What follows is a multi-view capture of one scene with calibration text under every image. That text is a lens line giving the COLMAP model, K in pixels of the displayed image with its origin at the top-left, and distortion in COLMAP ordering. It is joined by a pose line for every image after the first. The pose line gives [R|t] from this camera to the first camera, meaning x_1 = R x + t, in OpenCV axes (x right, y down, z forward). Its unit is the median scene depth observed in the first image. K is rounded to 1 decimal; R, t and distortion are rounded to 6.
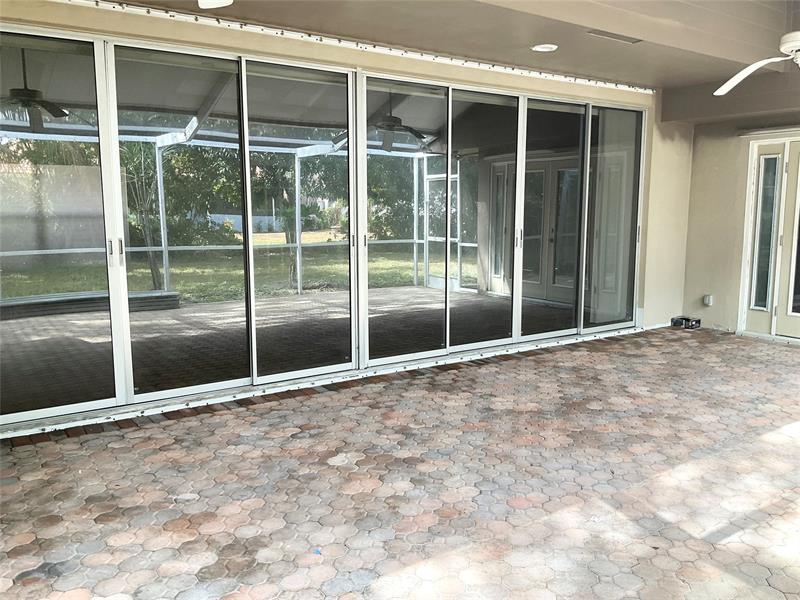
lens RADIAL K [[662.3, 0, 400.0], [0, 662.3, 300.0], [0, 0, 1]] dist [0.096121, -0.172449]
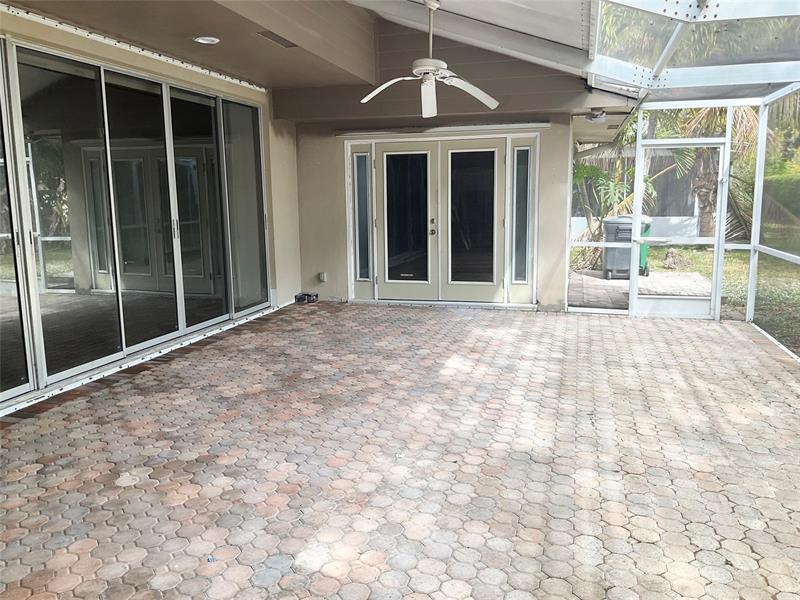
lens RADIAL K [[662.3, 0, 400.0], [0, 662.3, 300.0], [0, 0, 1]] dist [0.096121, -0.172449]
pose [[0.759855, -0.109325, 0.640834, -0.247306], [0.098795, 0.993728, 0.052385, -0.008765], [-0.642542, 0.023507, 0.765890, 0.040634]]
